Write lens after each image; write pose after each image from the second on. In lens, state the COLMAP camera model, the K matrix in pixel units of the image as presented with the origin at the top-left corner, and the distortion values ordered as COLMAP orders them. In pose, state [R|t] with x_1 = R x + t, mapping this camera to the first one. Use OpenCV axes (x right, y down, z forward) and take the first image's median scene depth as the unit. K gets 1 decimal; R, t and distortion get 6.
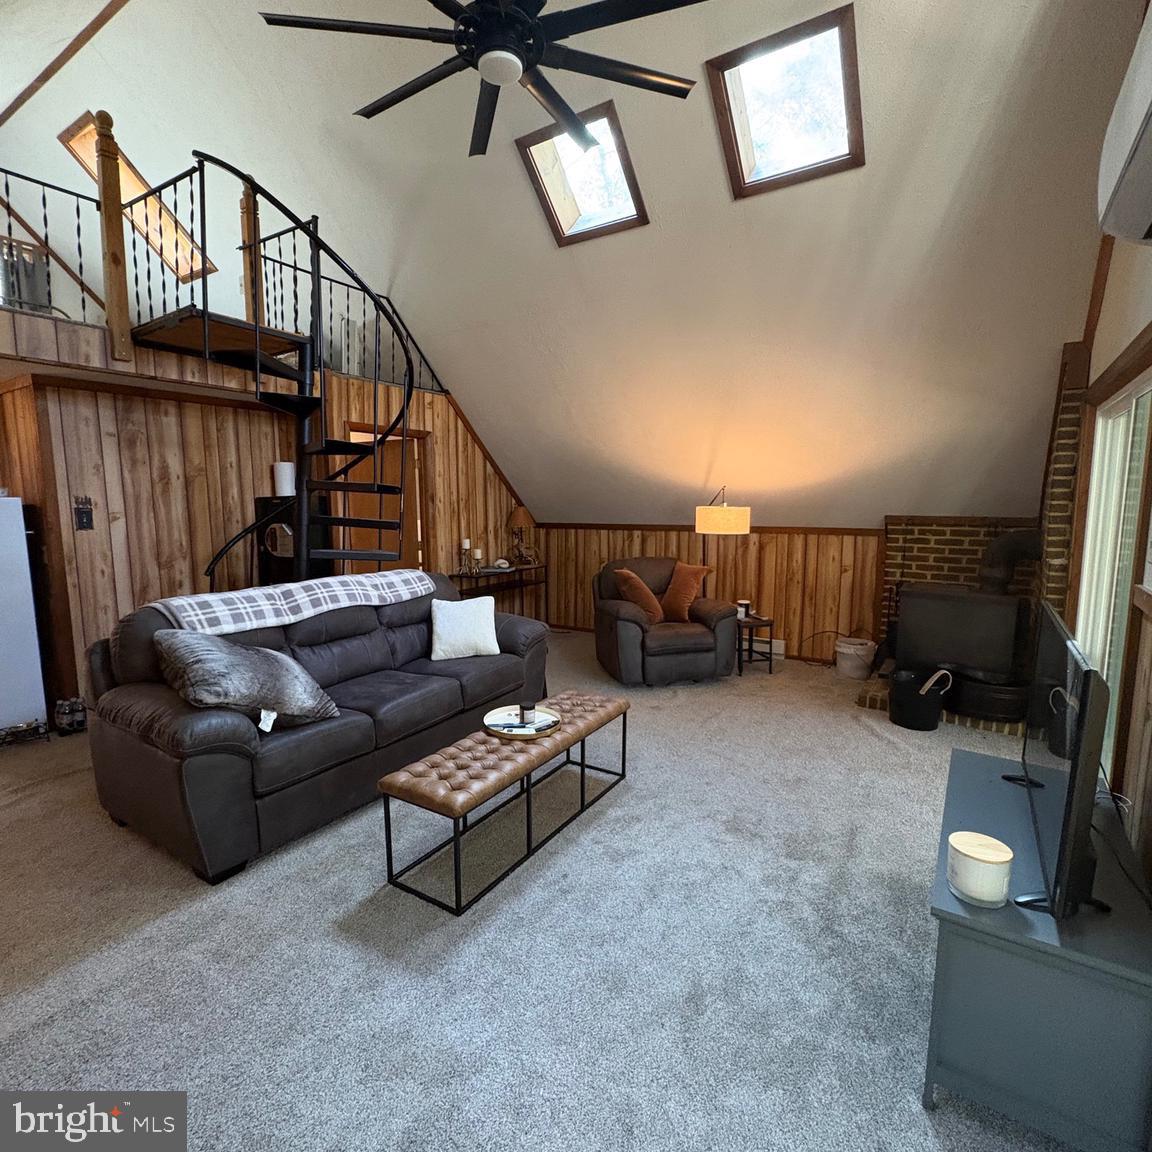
lens RADIAL K [[626.3, 0, 578.6], [0, 626.3, 577.0], [0, 0, 1]] dist [0.000565, 0.002589]
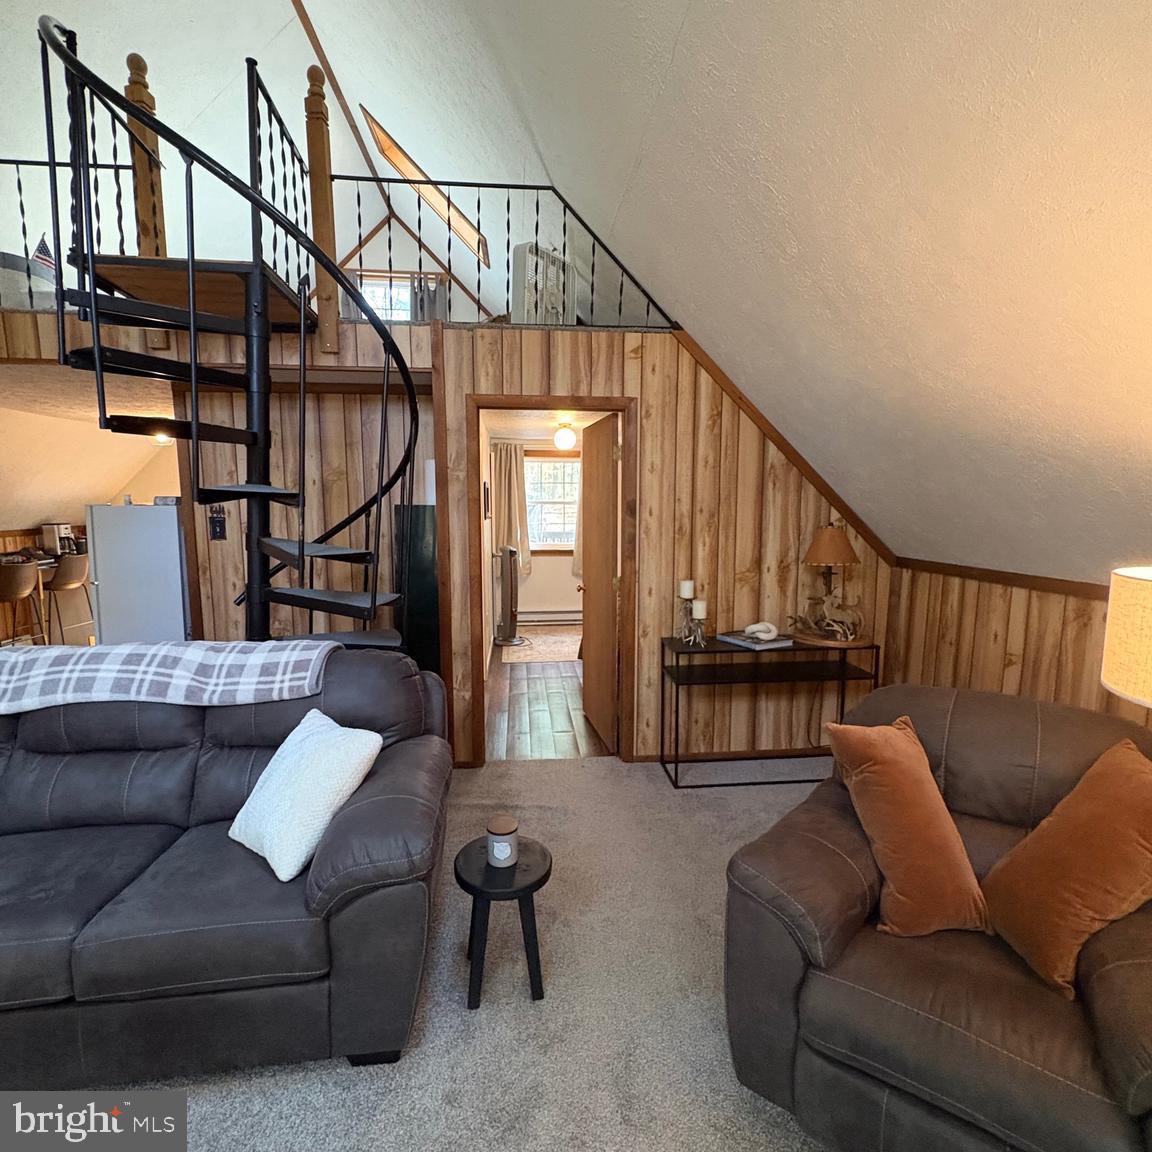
lens RADIAL K [[626.3, 0, 578.5], [0, 626.3, 572.7], [0, 0, 1]] dist [0.000565, 0.002589]
pose [[0.621285, 0.095327, -0.777764, 0.290977], [-0.100507, 0.994068, 0.041552, -0.117413], [0.777112, 0.052355, 0.627181, 0.812905]]
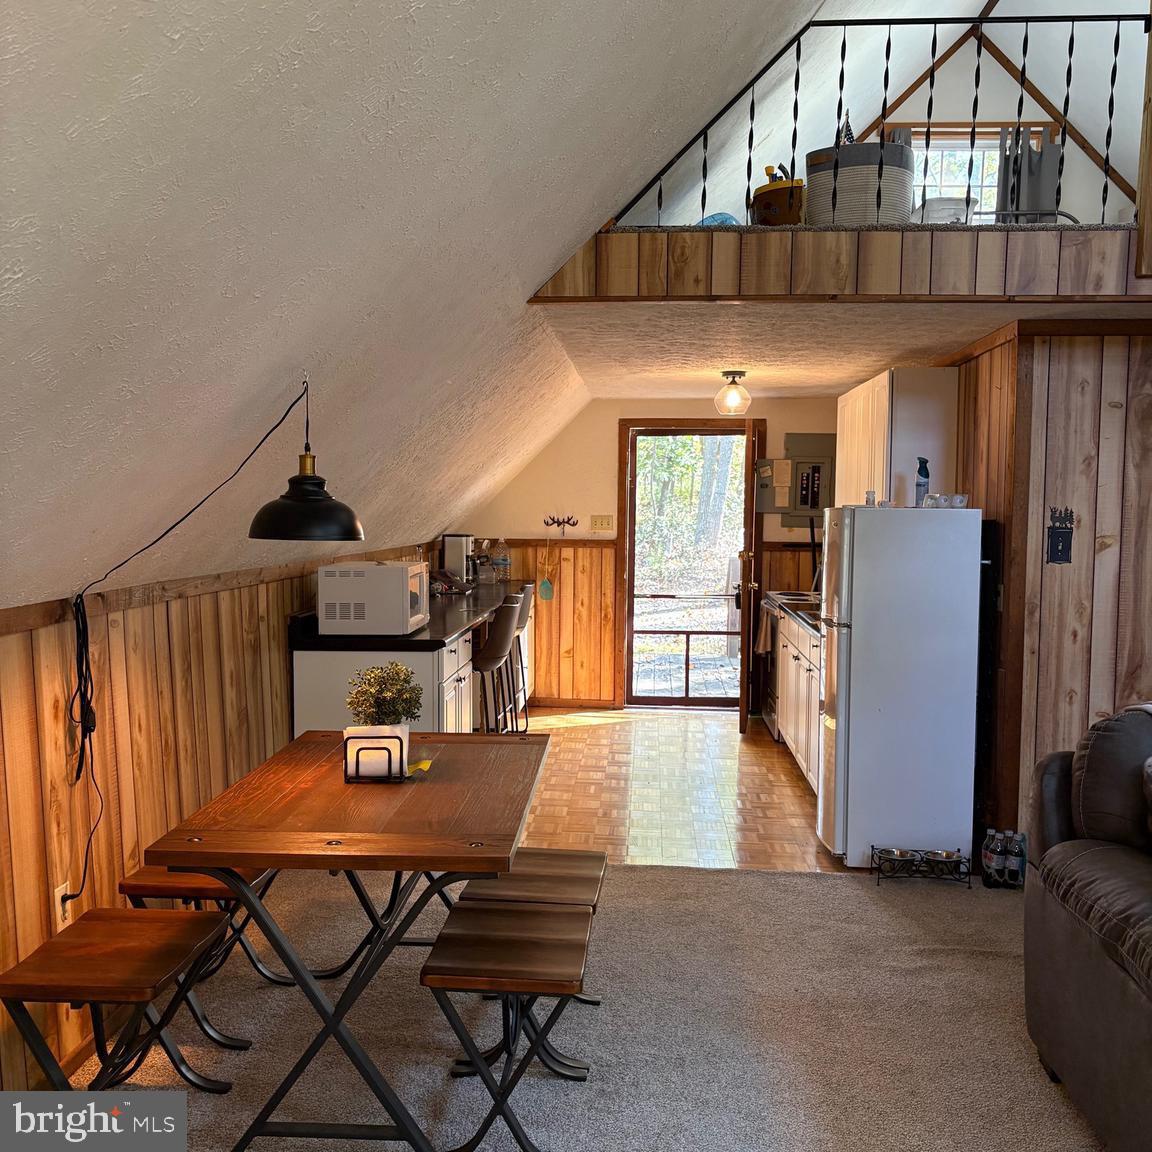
lens RADIAL K [[1164.9, 0, 580.4], [0, 1164.9, 577.3], [0, 0, 1]] dist [0.022530, 0.000000]
pose [[0.497817, 0.066553, -0.864725, -0.031927], [-0.121116, 0.992616, 0.006671, -0.012192], [0.858784, 0.101411, 0.502202, 0.028515]]
